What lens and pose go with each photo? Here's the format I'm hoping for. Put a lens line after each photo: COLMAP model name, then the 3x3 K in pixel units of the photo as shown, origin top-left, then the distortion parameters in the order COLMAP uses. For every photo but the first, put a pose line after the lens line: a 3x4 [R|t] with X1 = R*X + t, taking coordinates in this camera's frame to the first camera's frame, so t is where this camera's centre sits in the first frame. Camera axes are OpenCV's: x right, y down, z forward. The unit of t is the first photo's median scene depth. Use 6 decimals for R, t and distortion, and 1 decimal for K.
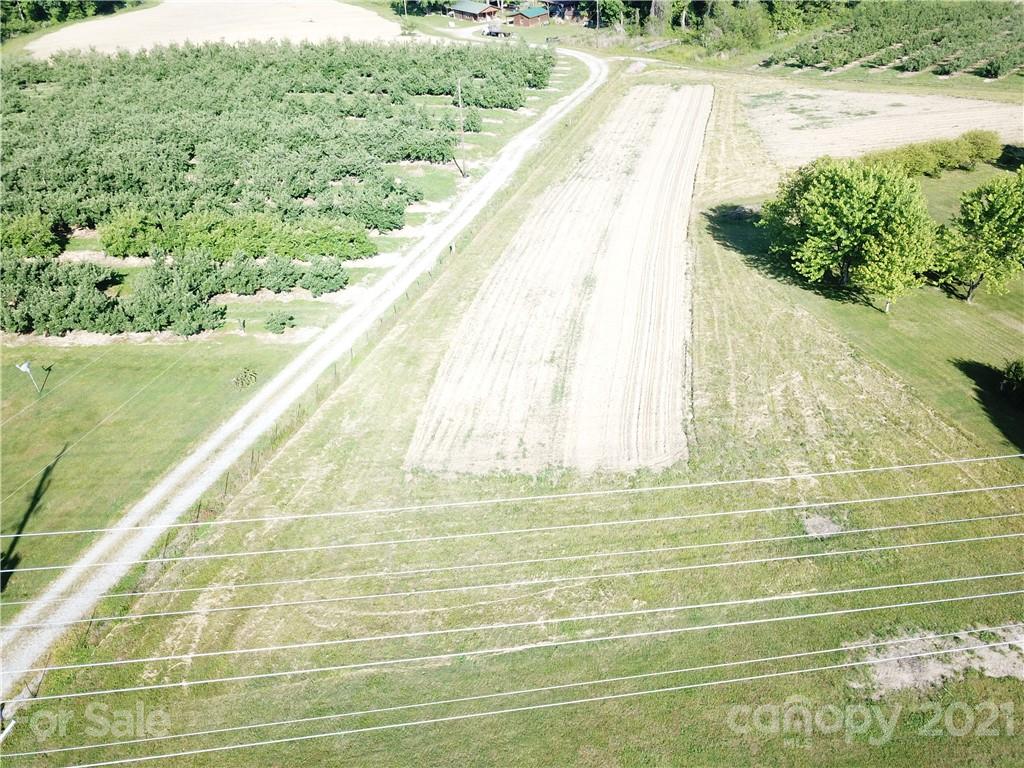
lens RADIAL K [[787.7, 0, 517.8], [0, 787.7, 383.1], [0, 0, 1]] dist [0.026415, -0.021138]
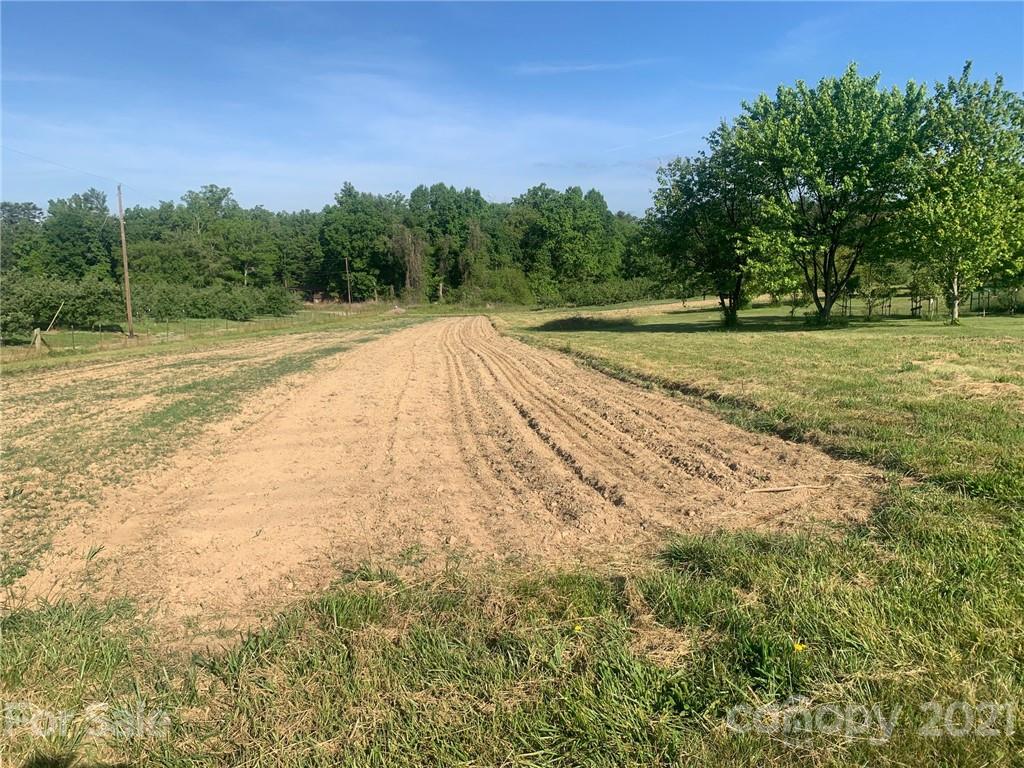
lens RADIAL K [[782.0, 0, 503.1], [0, 782.0, 380.8], [0, 0, 1]] dist [0.063440, -0.051130]
pose [[0.961501, -0.025472, 0.273618, 0.038634], [0.140356, 0.901547, -0.409285, 0.066596], [-0.236254, 0.431931, 0.870413, 0.391909]]
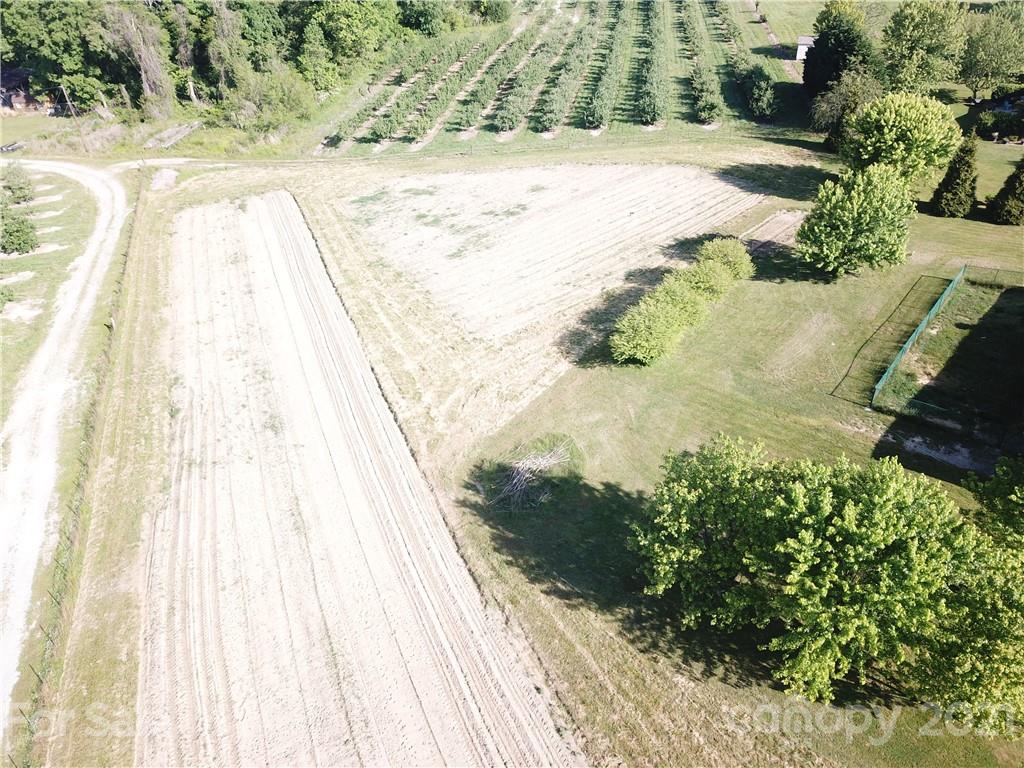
lens RADIAL K [[787.7, 0, 520.1], [0, 787.7, 386.2], [0, 0, 1]] dist [0.026415, -0.021138]
pose [[0.817212, -0.321460, 0.478360, 0.018149], [0.328503, 0.941779, 0.071676, -0.267784], [-0.473551, 0.098568, 0.875234, 0.387952]]
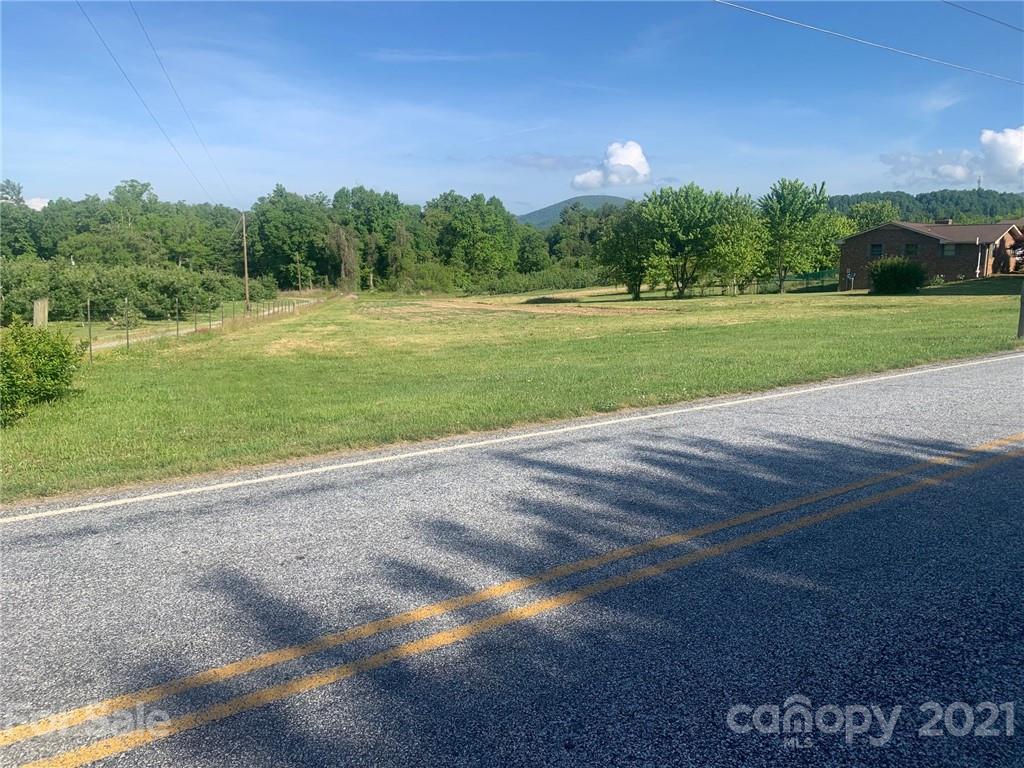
lens RADIAL K [[782.0, 0, 515.7], [0, 782.0, 382.7], [0, 0, 1]] dist [0.063440, -0.051130]
pose [[0.895310, -0.046397, 0.443020, -0.201222], [0.226472, 0.903838, -0.363025, 0.226402], [-0.383575, 0.425352, 0.819723, 0.138294]]
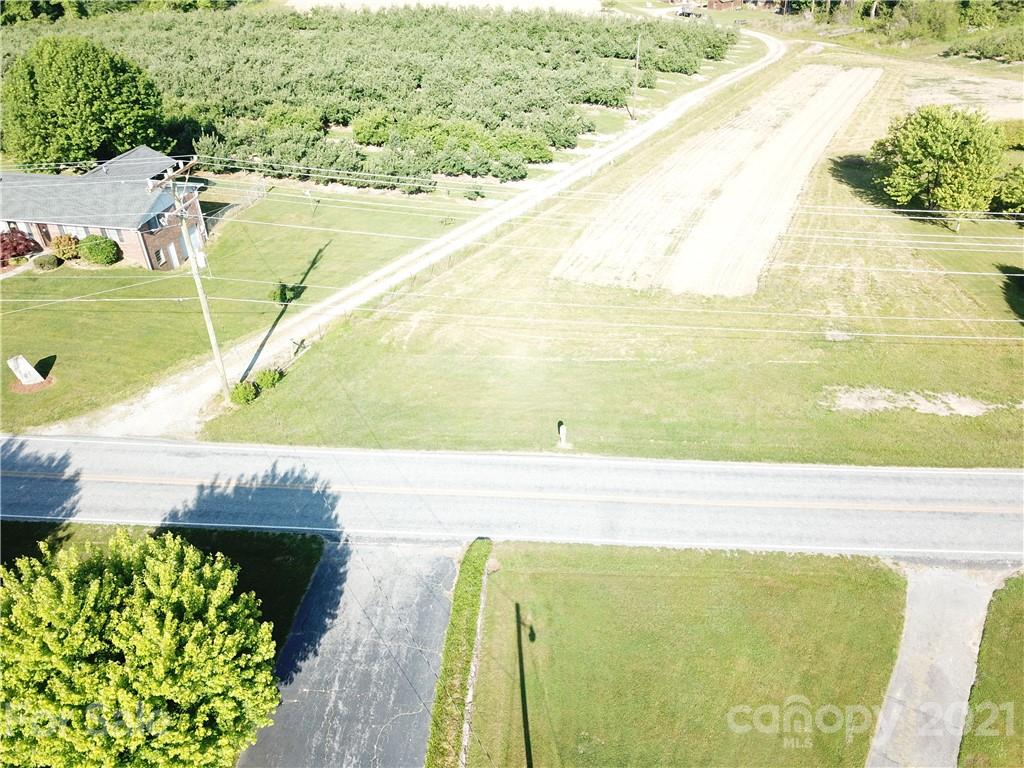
lens RADIAL K [[787.7, 0, 518.0], [0, 787.7, 385.1], [0, 0, 1]] dist [0.026415, -0.021138]
pose [[0.971472, 0.145744, -0.187085, 0.044583], [-0.143988, 0.989312, 0.023016, 0.128451], [0.188440, 0.004579, 0.982074, -0.193057]]
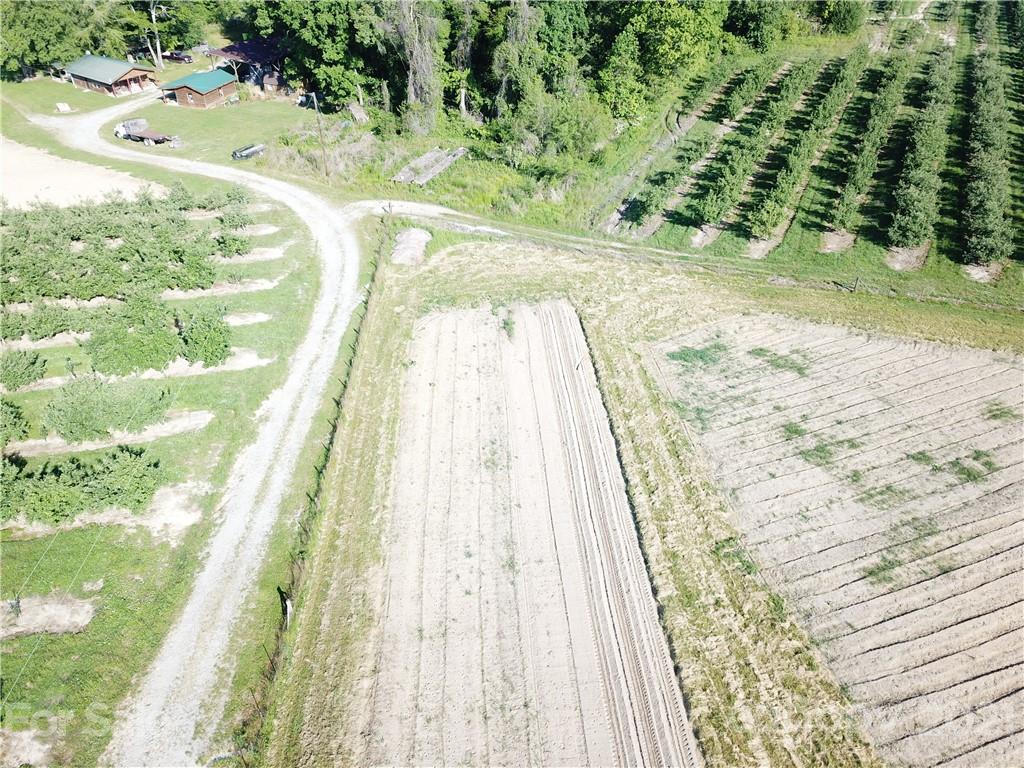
lens RADIAL K [[787.7, 0, 517.3], [0, 787.7, 386.2], [0, 0, 1]] dist [0.026415, -0.021138]
pose [[0.952018, -0.151093, 0.266142, 0.100248], [0.139714, 0.988293, 0.061300, -0.517425], [-0.272289, -0.021175, 0.961983, 0.747212]]
